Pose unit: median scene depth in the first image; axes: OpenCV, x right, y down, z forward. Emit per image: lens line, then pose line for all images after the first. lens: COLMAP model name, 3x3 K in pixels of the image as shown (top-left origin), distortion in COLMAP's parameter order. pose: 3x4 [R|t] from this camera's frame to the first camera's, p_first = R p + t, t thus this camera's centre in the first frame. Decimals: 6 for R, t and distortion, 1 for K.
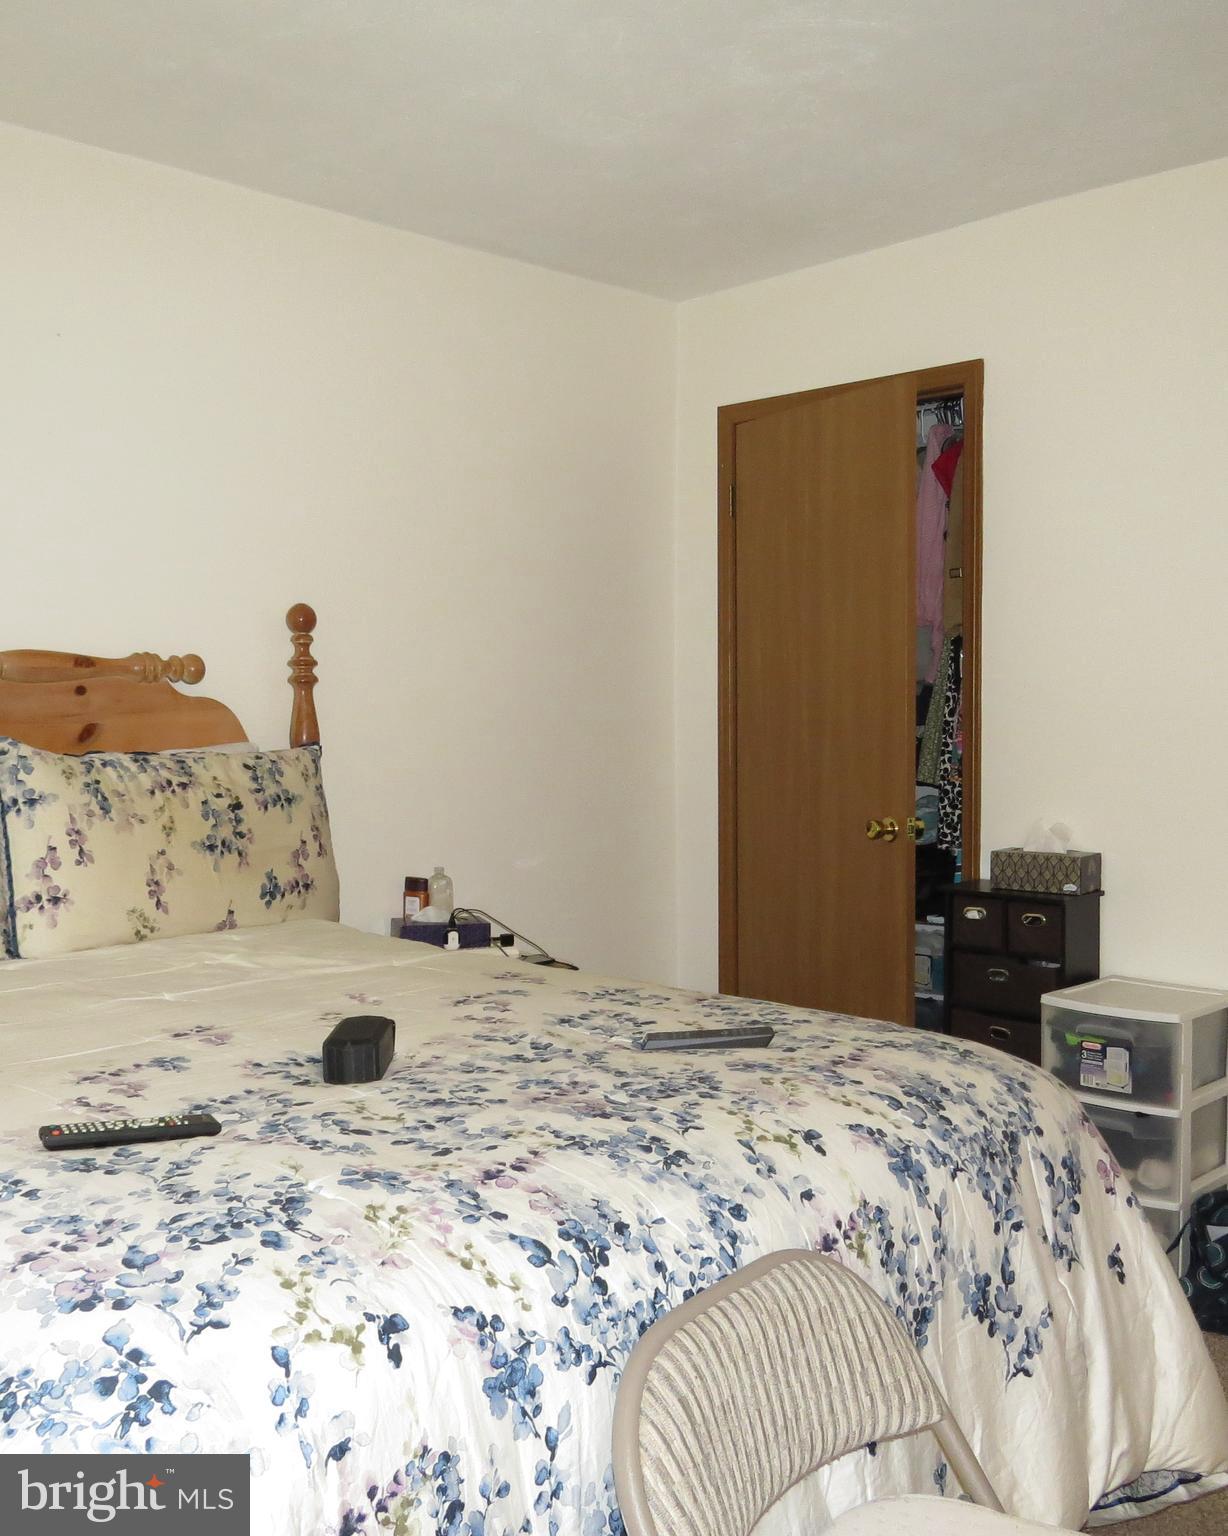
lens RADIAL K [[1459.2, 0, 614.6], [0, 1459.2, 768.6], [0, 0, 1]] dist [-0.023491, 0.000000]
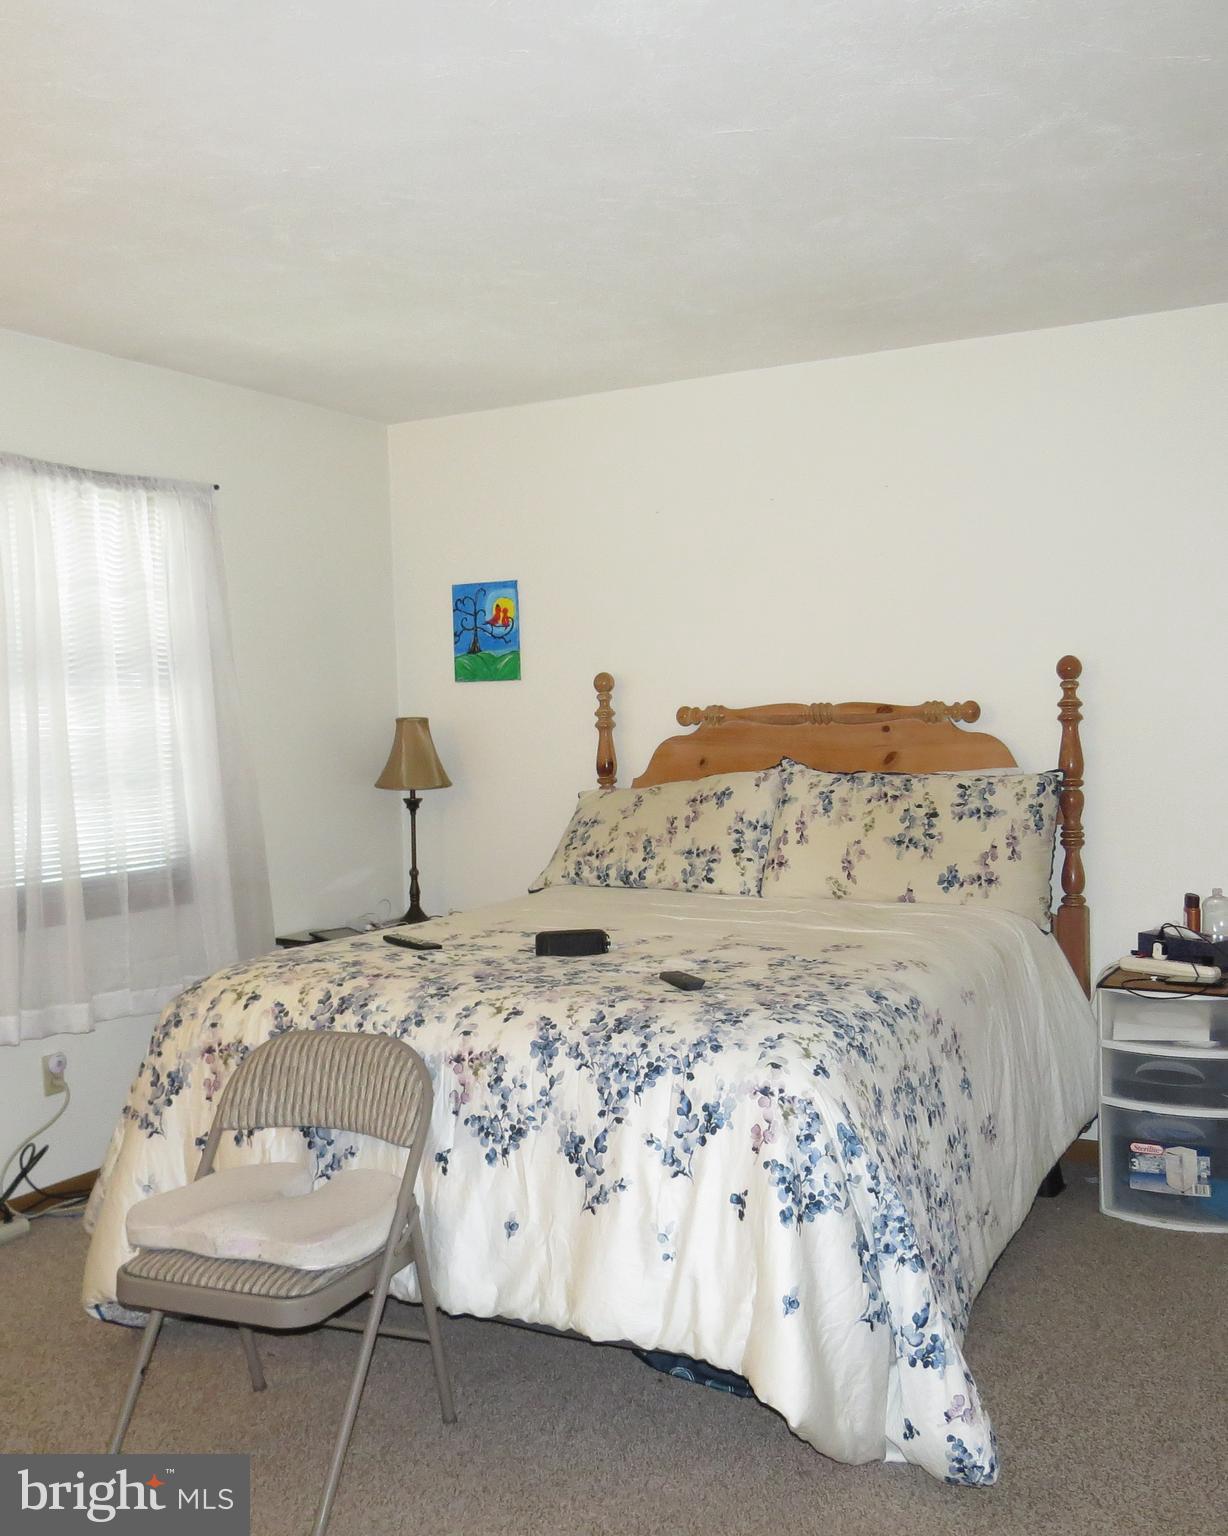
lens RADIAL K [[1459.2, 0, 614.8], [0, 1459.2, 767.9], [0, 0, 1]] dist [-0.023491, 0.000000]
pose [[0.281650, 0.033775, -0.958923, 0.983727], [-0.029245, 0.999218, 0.026604, -0.046615], [0.959071, 0.020551, 0.282418, 0.337052]]
